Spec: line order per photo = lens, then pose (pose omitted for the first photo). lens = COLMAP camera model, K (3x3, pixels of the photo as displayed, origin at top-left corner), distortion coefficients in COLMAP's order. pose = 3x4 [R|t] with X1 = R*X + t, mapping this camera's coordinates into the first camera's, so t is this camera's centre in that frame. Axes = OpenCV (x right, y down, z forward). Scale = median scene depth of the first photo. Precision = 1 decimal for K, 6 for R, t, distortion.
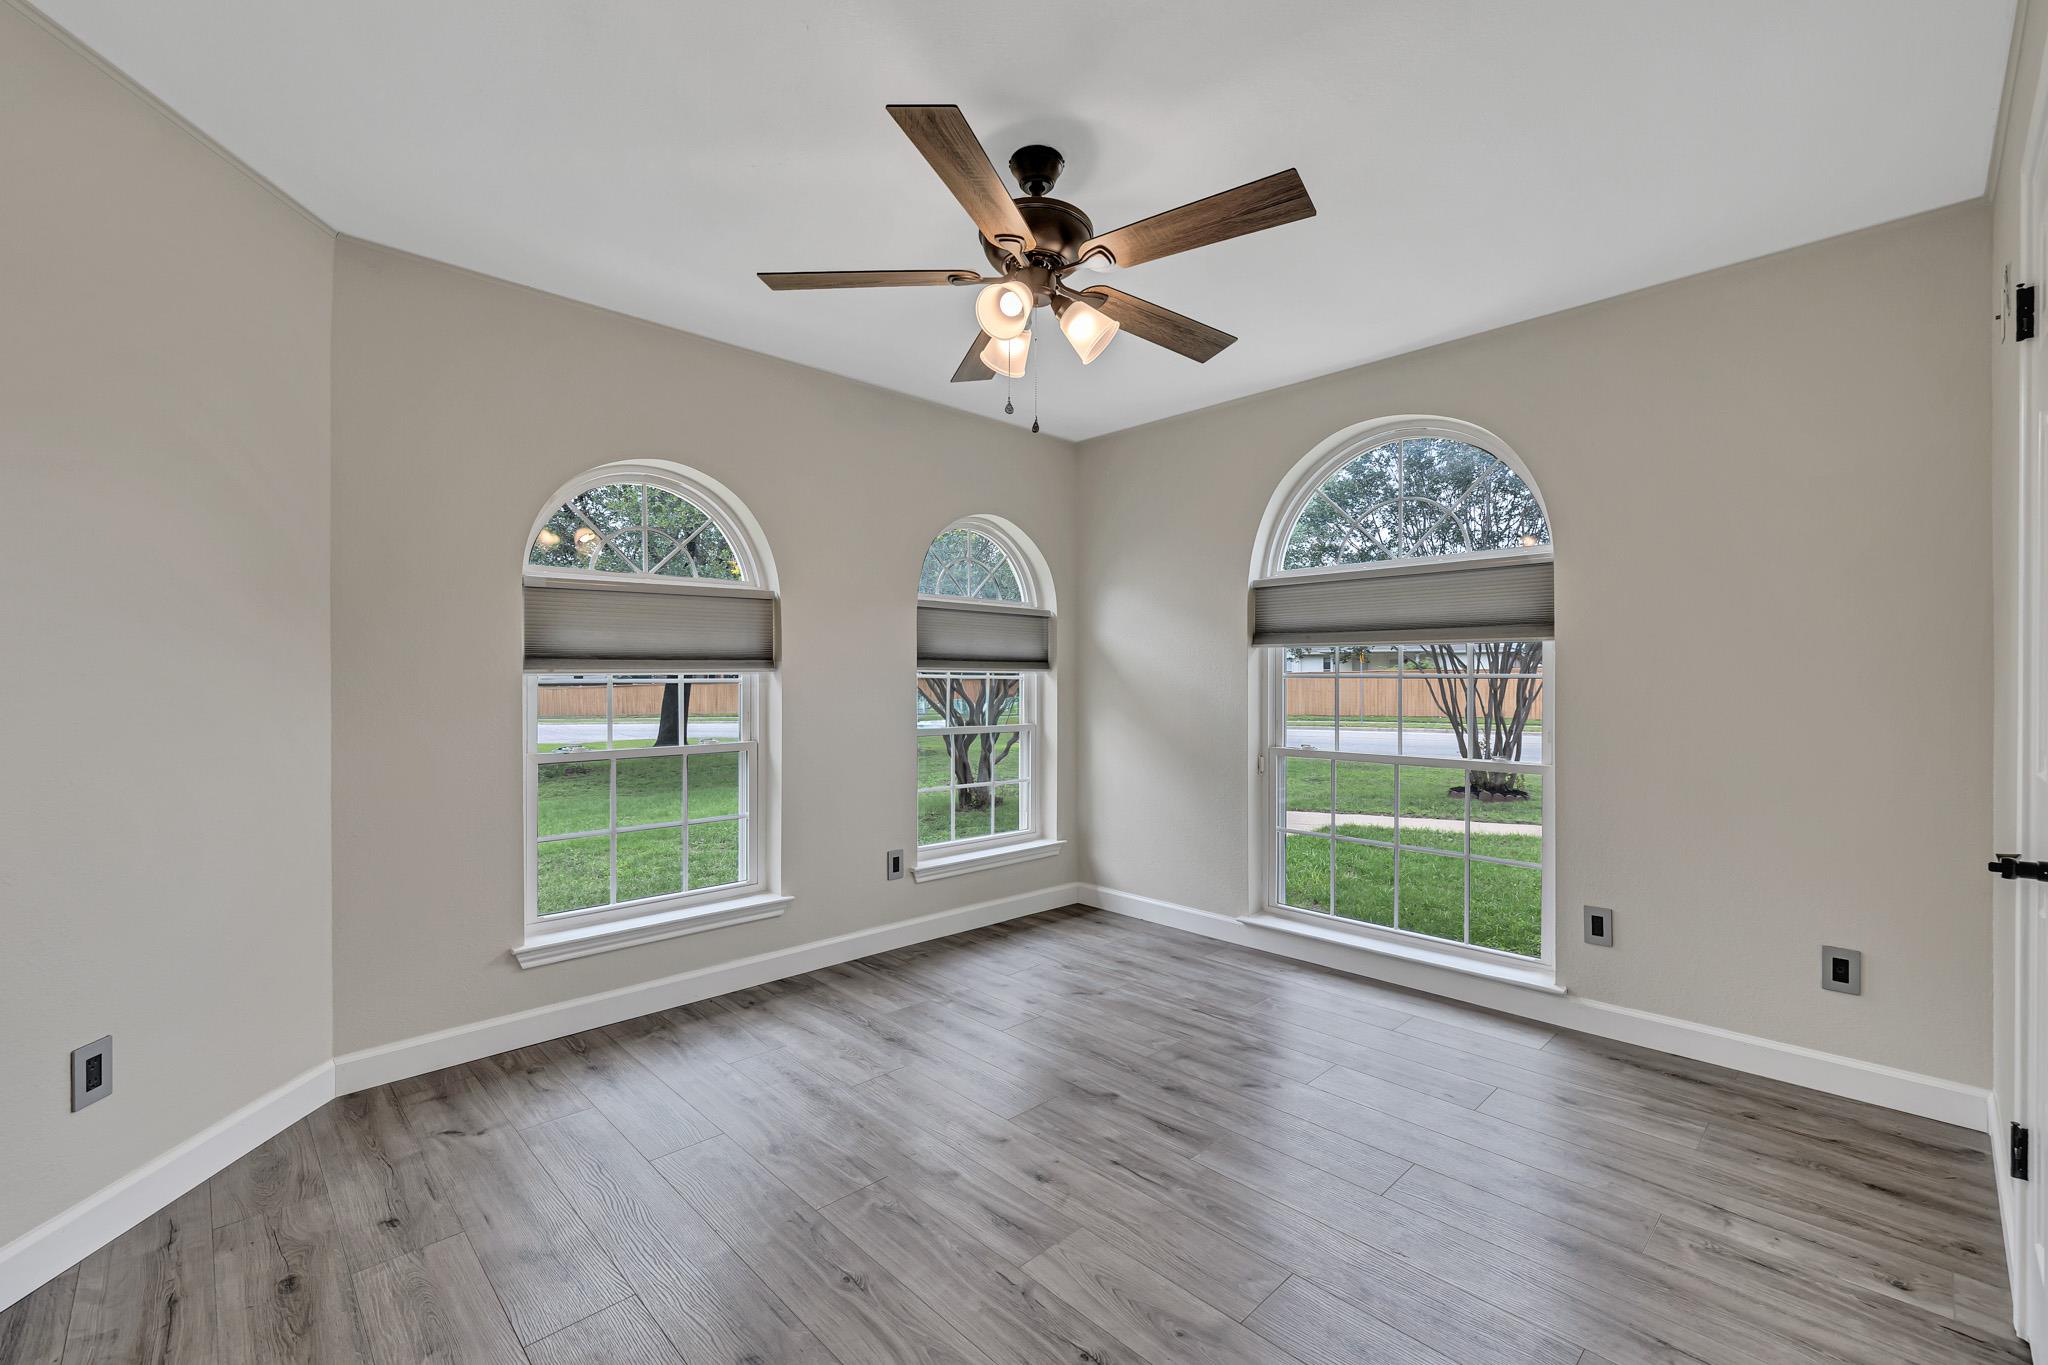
lens RADIAL K [[867.1, 0, 1028.6], [0, 867.1, 684.0], [0, 0, 1]] dist [0.001041, -0.000248]
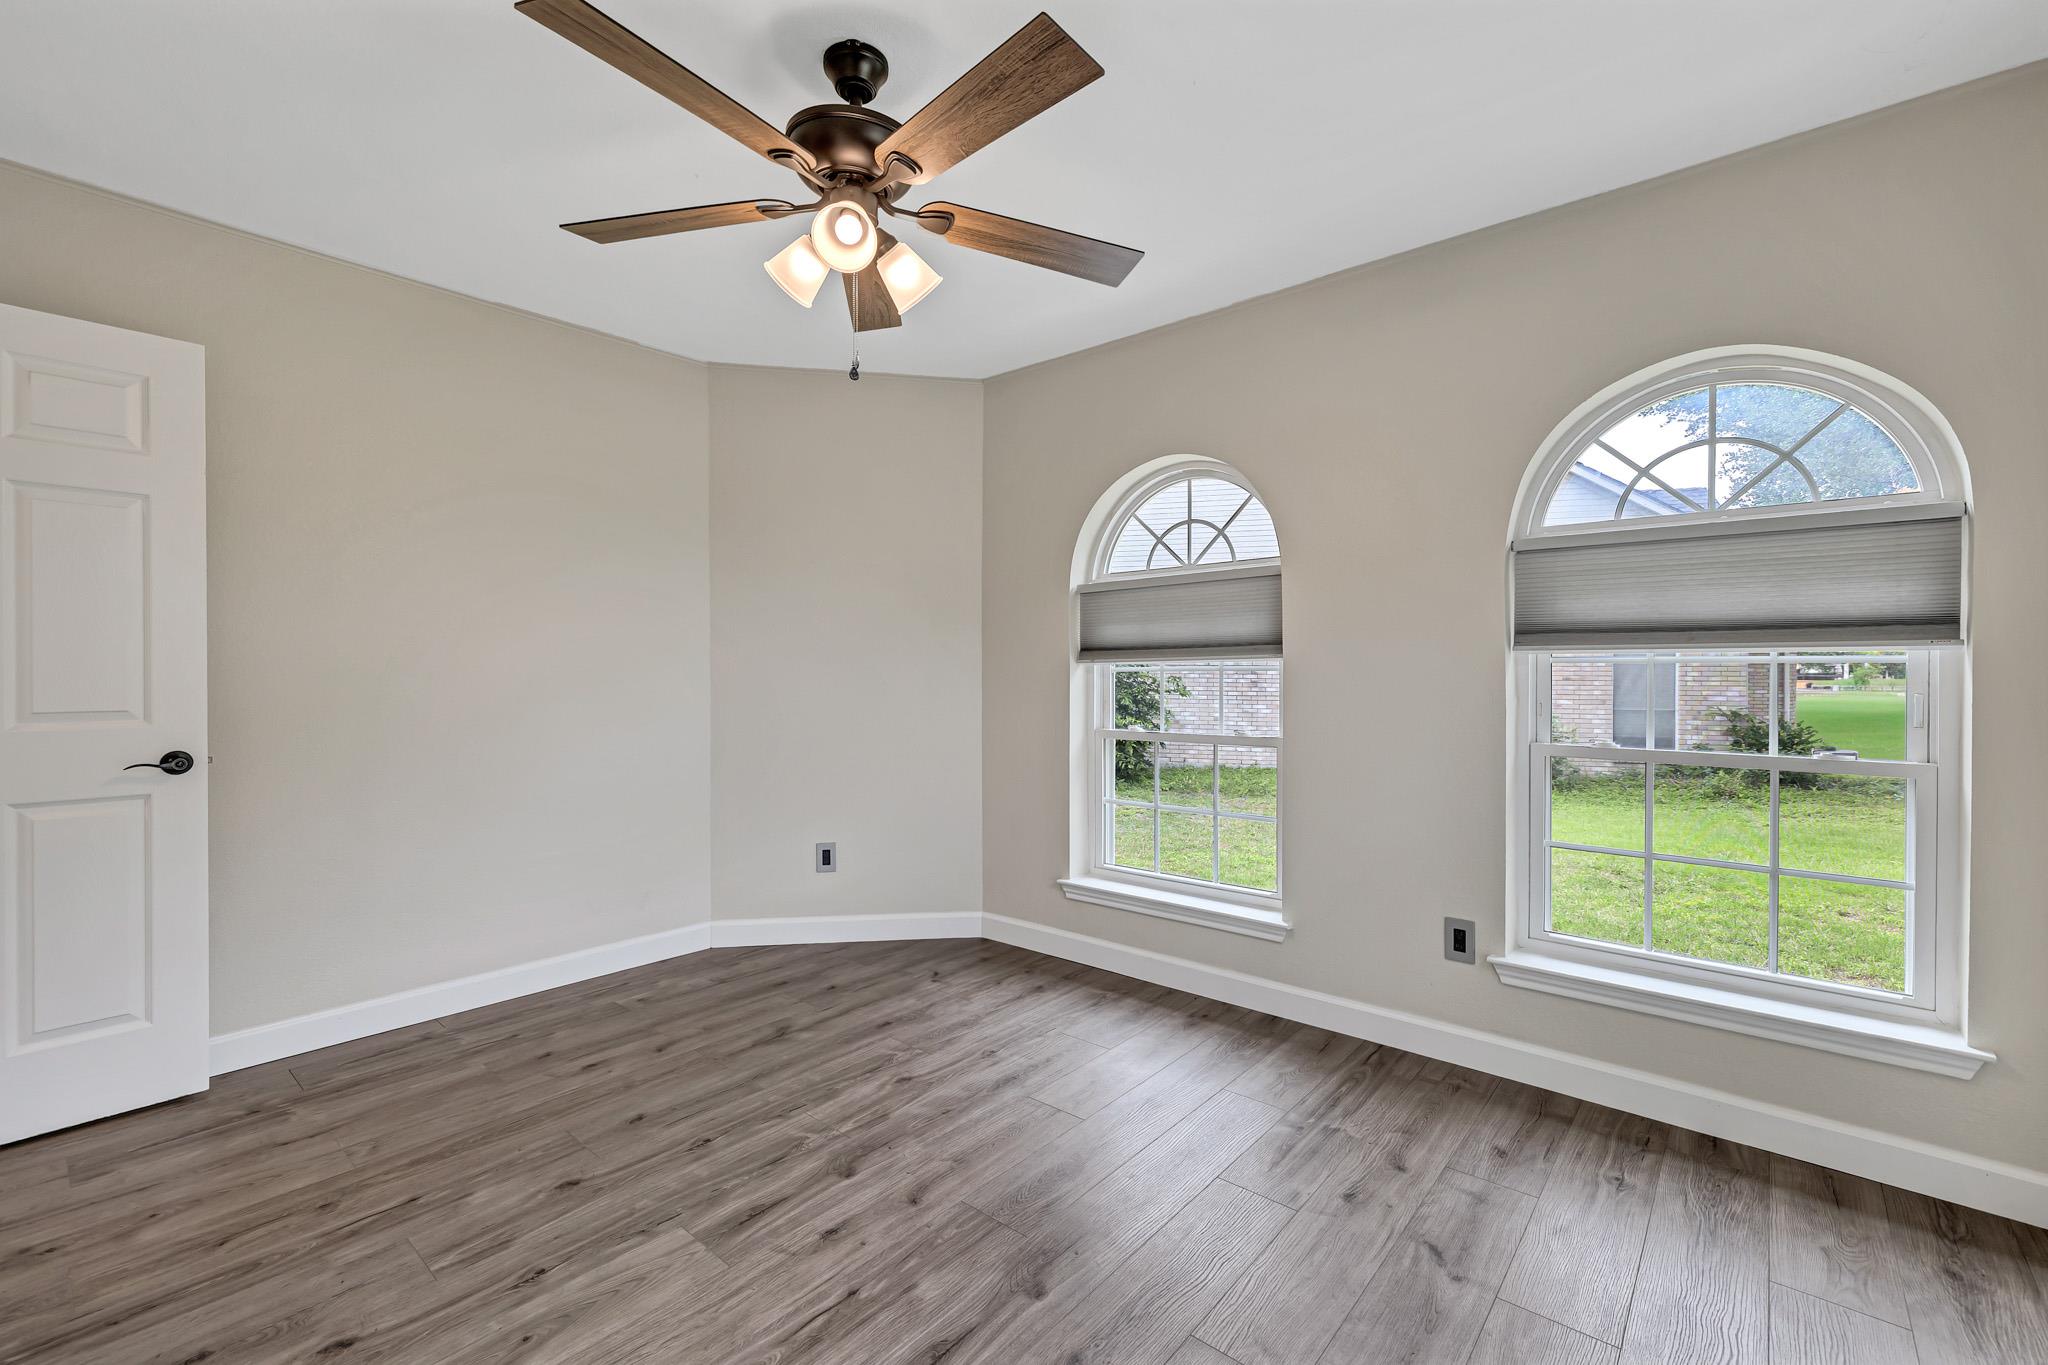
lens RADIAL K [[867.1, 0, 1025.7], [0, 867.1, 677.2], [0, 0, 1]] dist [0.001041, -0.000248]
pose [[0.091012, 0.005638, -0.995834, 0.656258], [-0.004061, 0.999978, 0.005290, 0.000992], [0.995842, 0.003562, 0.091033, 0.809726]]
